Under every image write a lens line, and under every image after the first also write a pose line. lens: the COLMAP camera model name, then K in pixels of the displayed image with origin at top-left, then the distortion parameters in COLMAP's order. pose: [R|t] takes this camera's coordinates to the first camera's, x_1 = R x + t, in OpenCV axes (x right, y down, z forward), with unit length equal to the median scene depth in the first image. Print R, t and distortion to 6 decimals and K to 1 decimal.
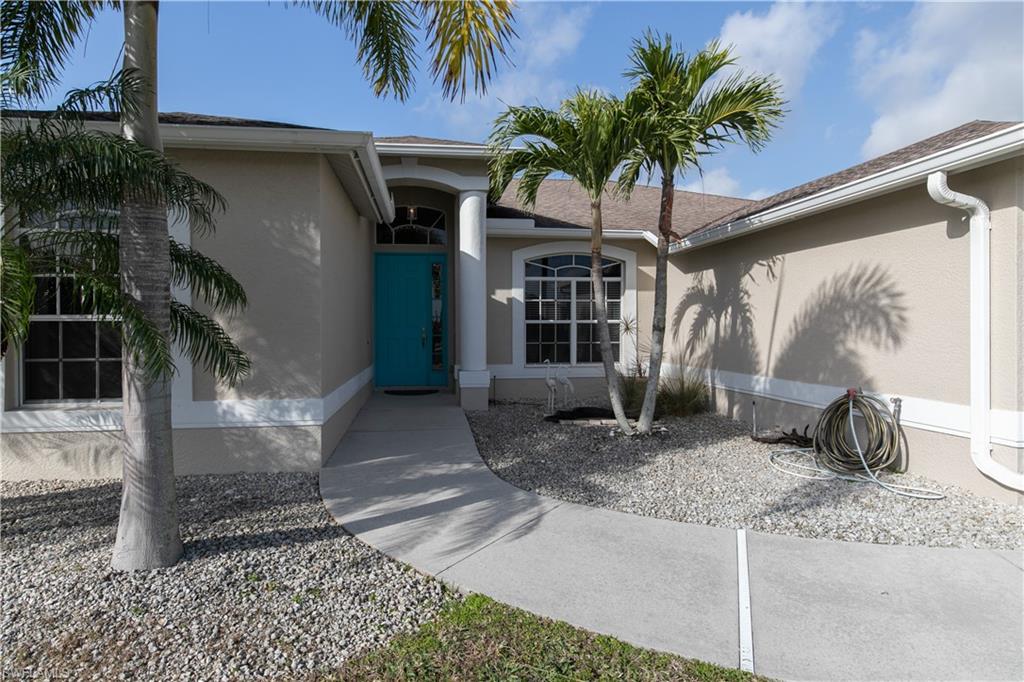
lens RADIAL K [[558.0, 0, 494.2], [0, 558.0, 337.7], [0, 0, 1]] dist [0.003133, 0.000932]
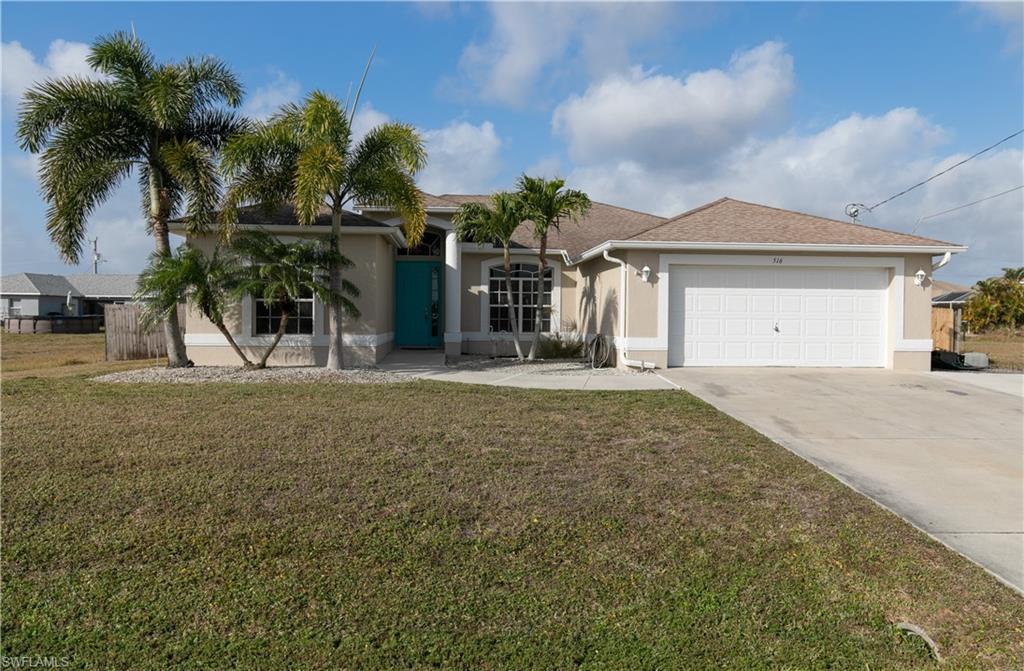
lens RADIAL K [[733.9, 0, 512.0], [0, 733.9, 335.5], [0, 0, 1]] dist [-0.003107, -0.002753]
pose [[0.999192, 0.012300, -0.038264, 0.227199], [-0.012128, 0.999915, 0.004731, 0.051277], [0.038319, -0.004263, 0.999256, -1.227830]]
